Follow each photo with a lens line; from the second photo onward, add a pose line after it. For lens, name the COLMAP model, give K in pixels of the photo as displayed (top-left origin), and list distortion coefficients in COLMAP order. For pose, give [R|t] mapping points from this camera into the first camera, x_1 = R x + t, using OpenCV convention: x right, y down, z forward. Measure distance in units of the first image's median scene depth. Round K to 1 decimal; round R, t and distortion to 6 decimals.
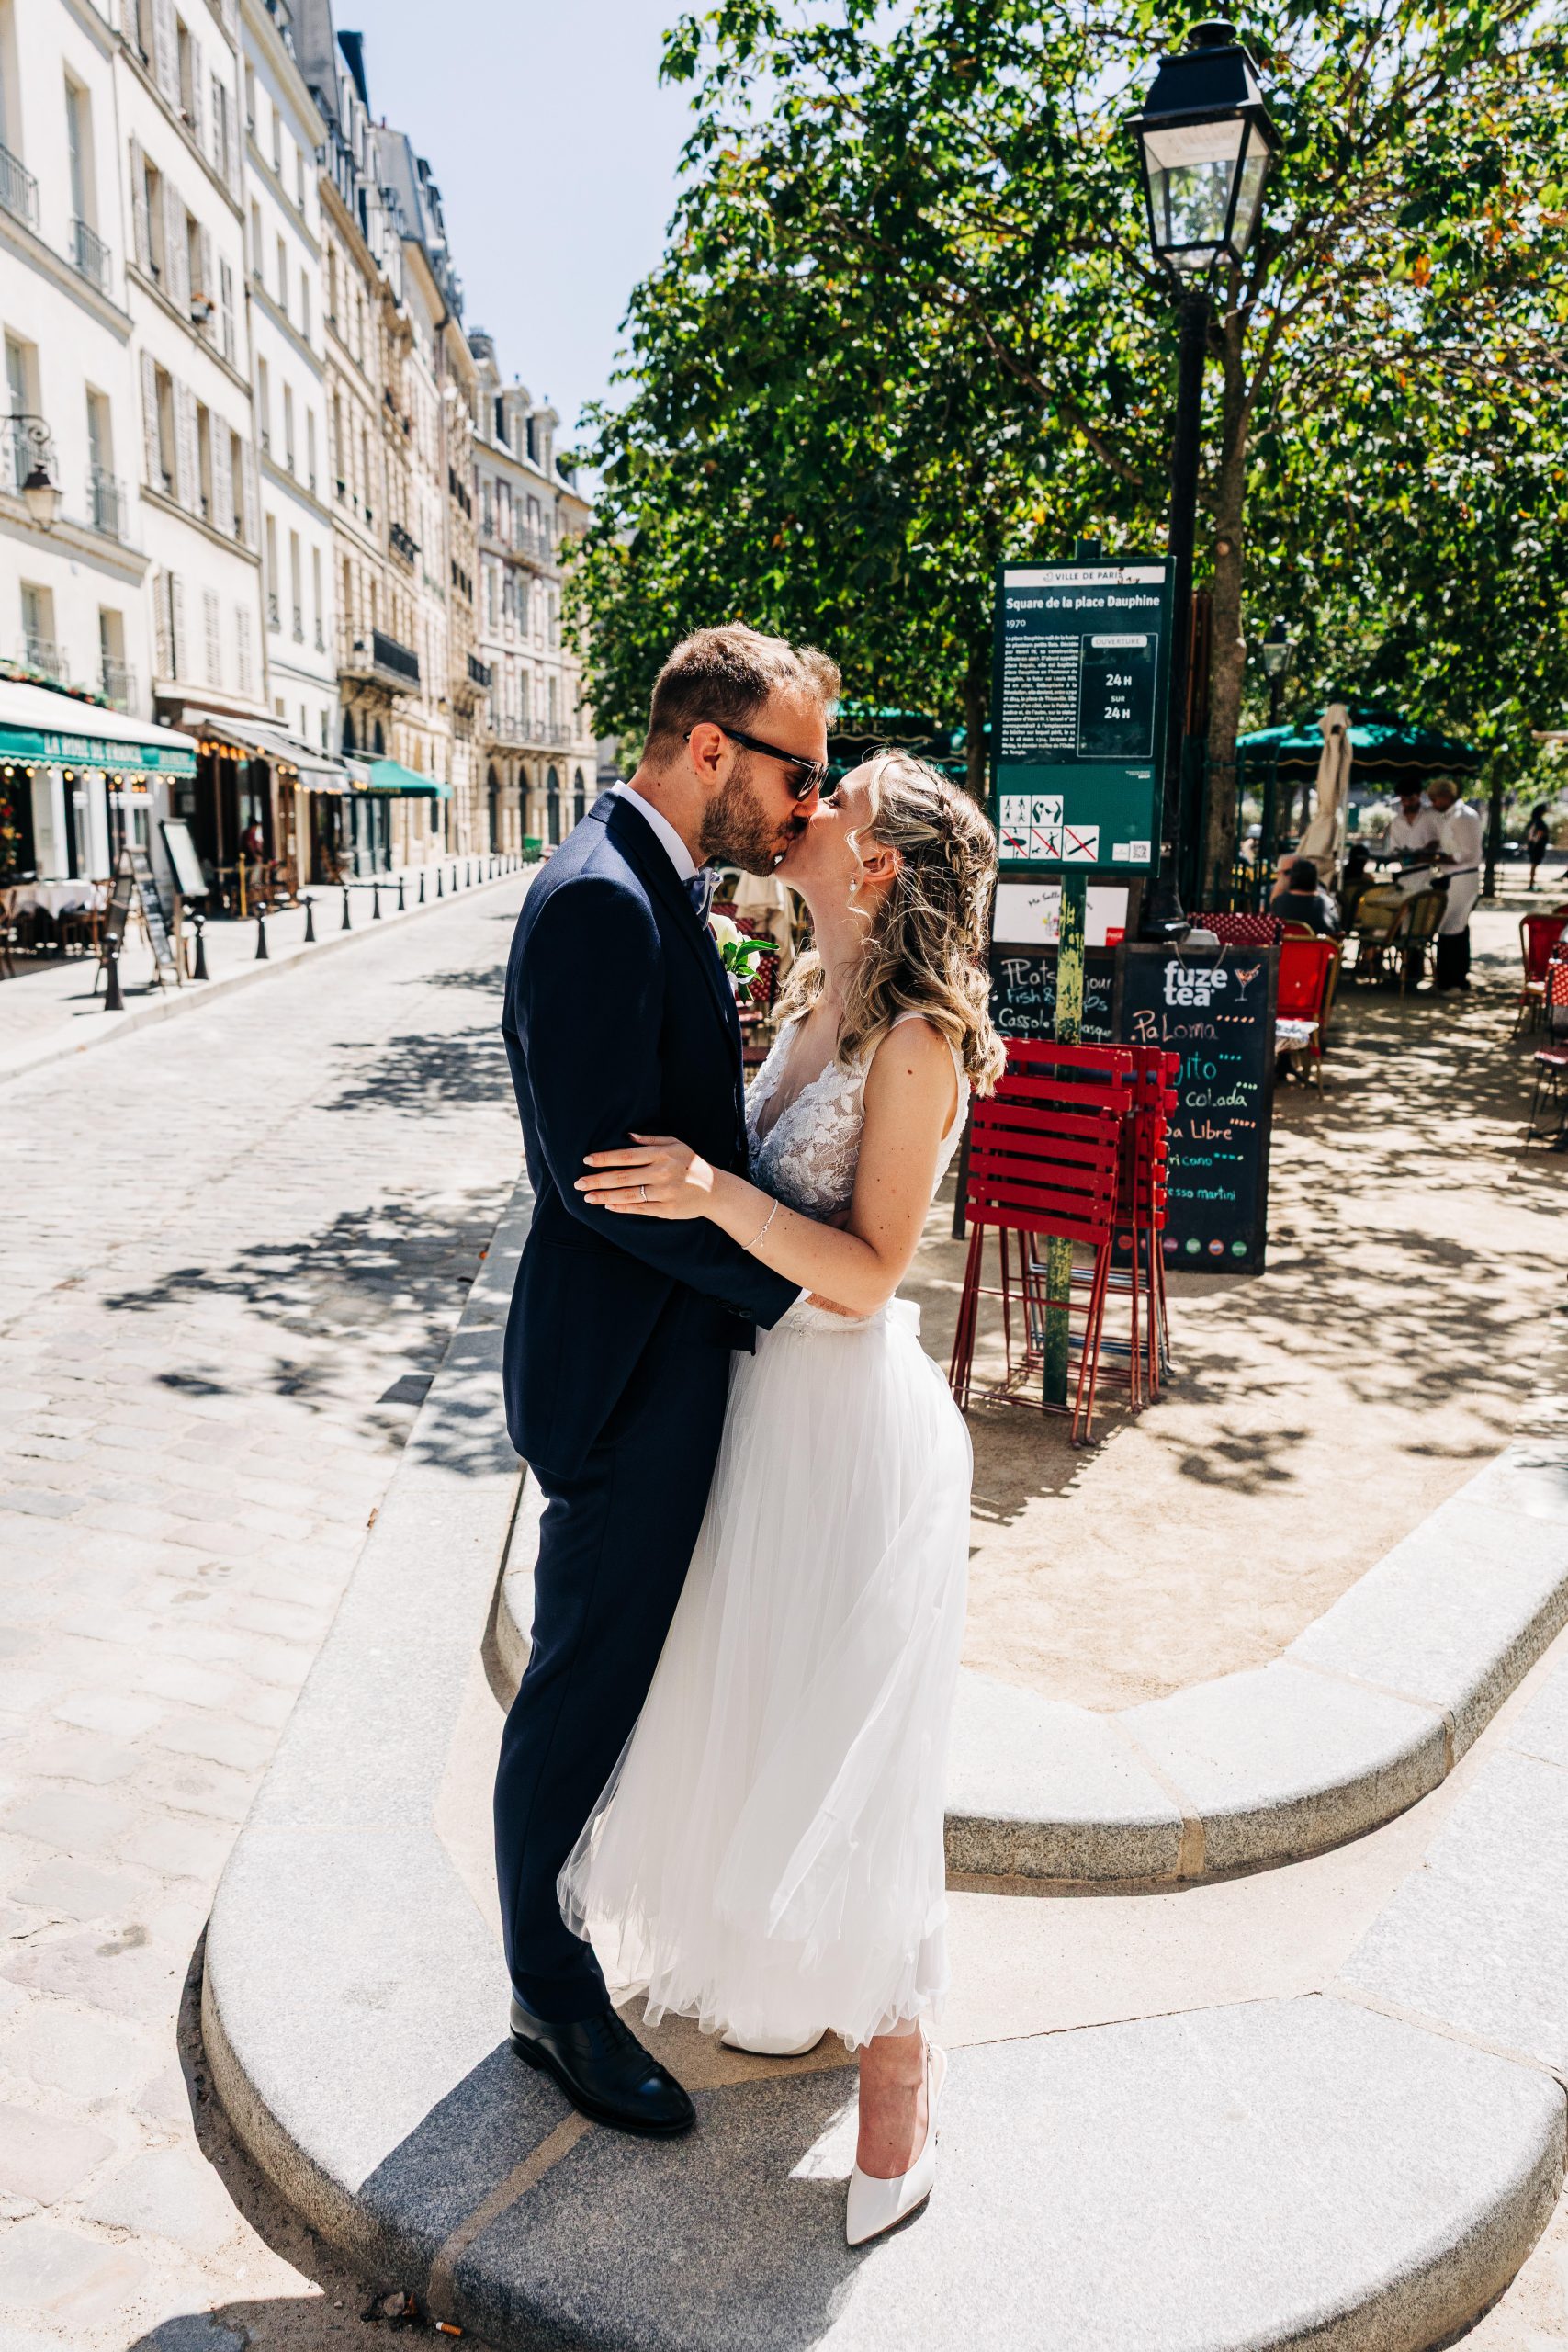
lens RADIAL K [[1875.6, 0, 779.4], [0, 1875.6, 1128.8], [0, 0, 1]] dist [0.020317, -0.008759]
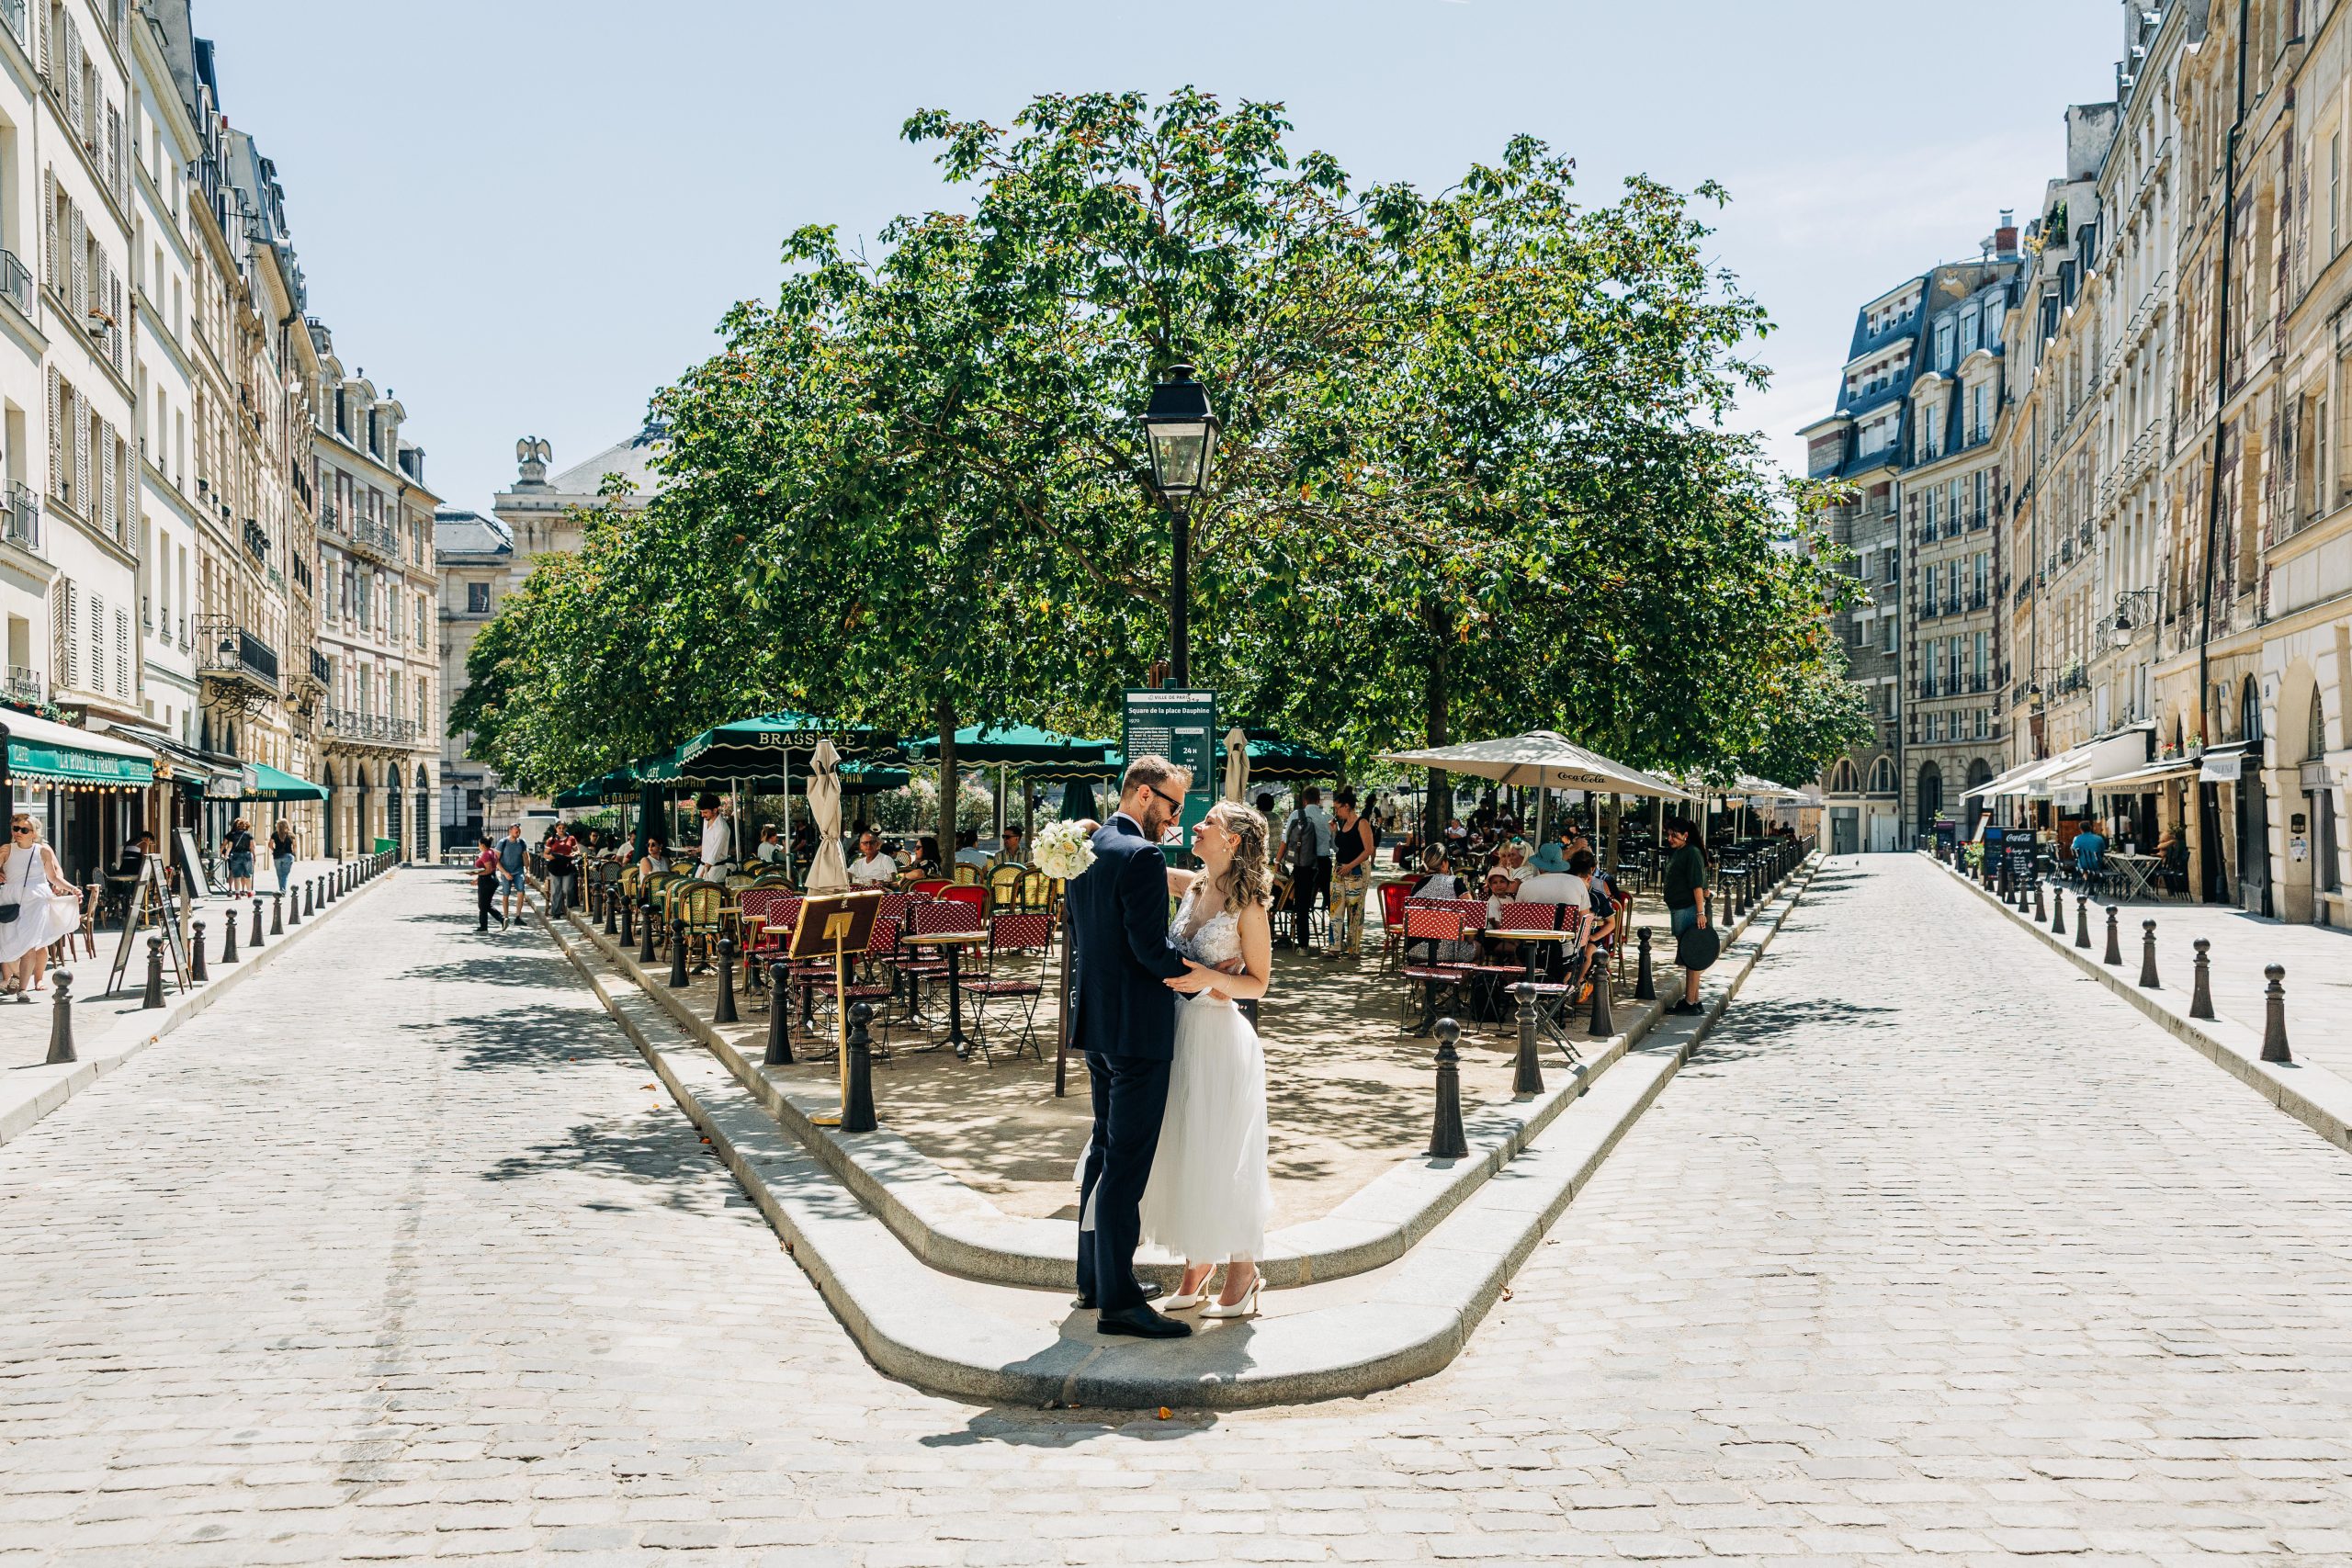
lens RADIAL K [[1904.8, 0, 1187.1], [0, 1904.8, 791.9], [0, 0, 1]] dist [-0.000514, 0.011623]
pose [[0.960750, -0.005850, 0.277353, -0.018383], [0.054115, 0.984523, -0.166690, 0.005724], [-0.272085, 0.175156, 0.946198, -0.039970]]
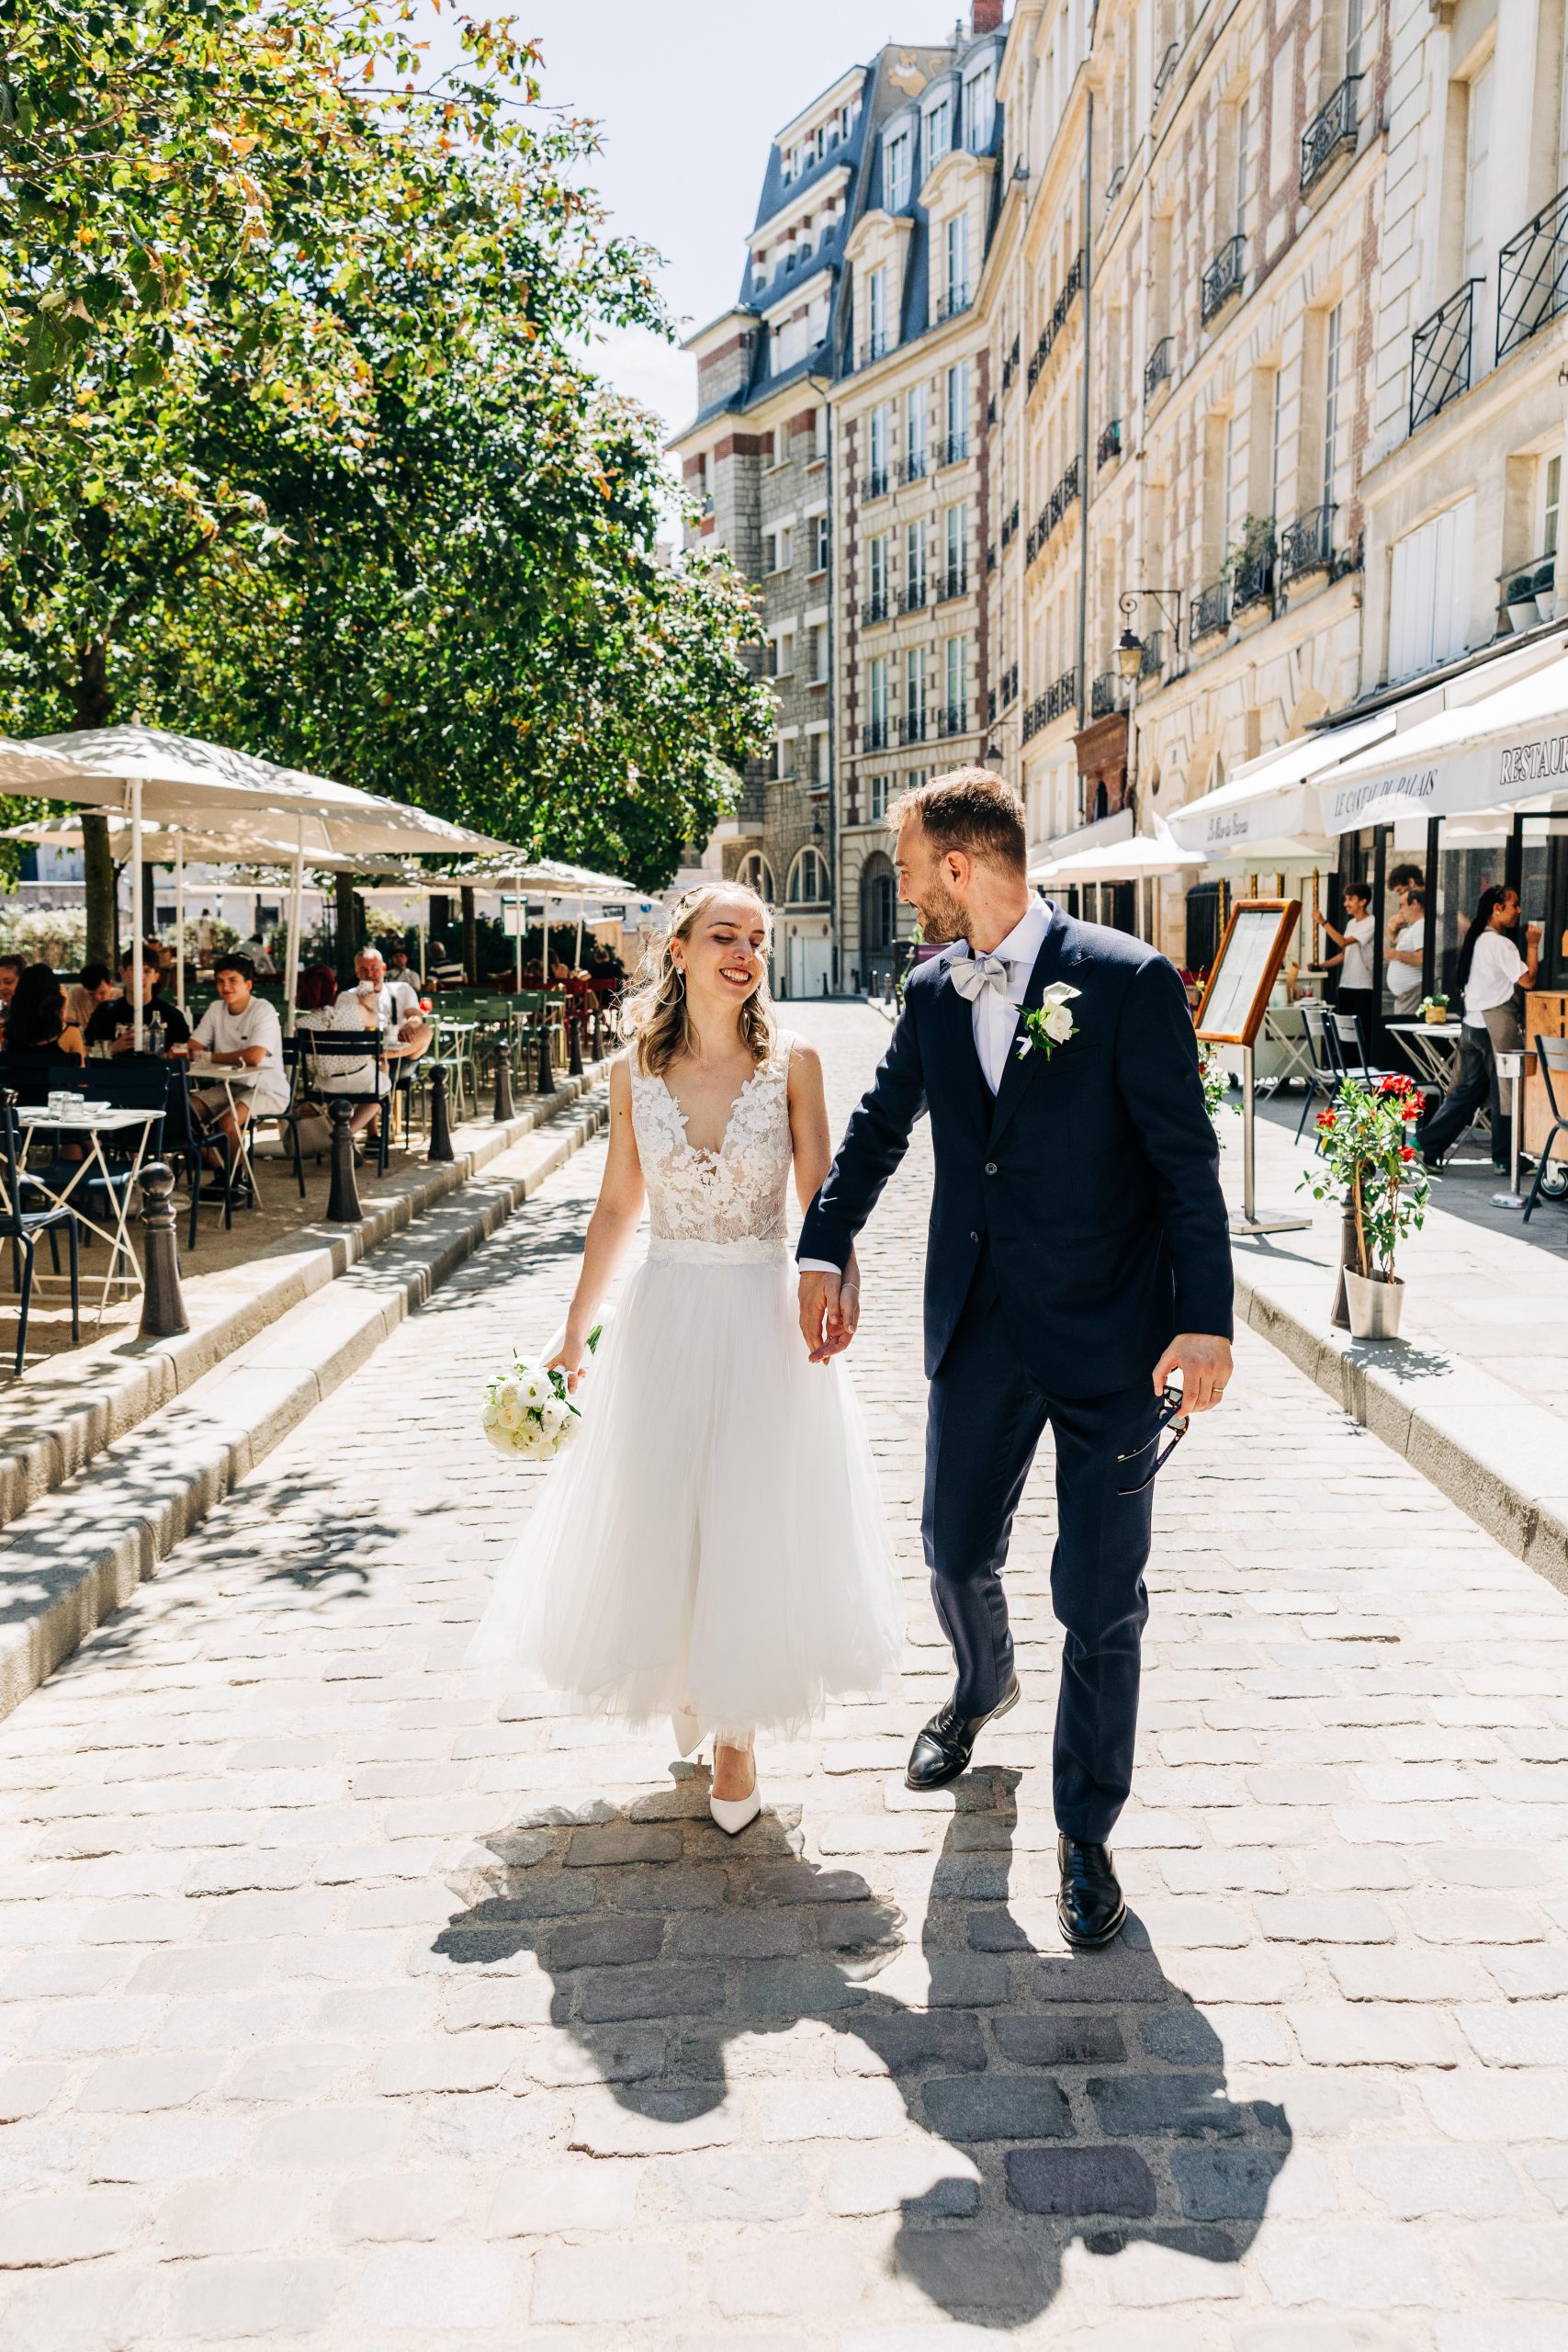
lens RADIAL K [[1922.4, 0, 790.4], [0, 1922.4, 1178.2], [0, 0, 1]] dist [-0.026752, 0.001758]
pose [[0.813457, -0.088119, 0.574911, 0.234186], [0.113258, 0.993534, -0.007968, -0.046433], [-0.570492, 0.071595, 0.818177, 0.300462]]
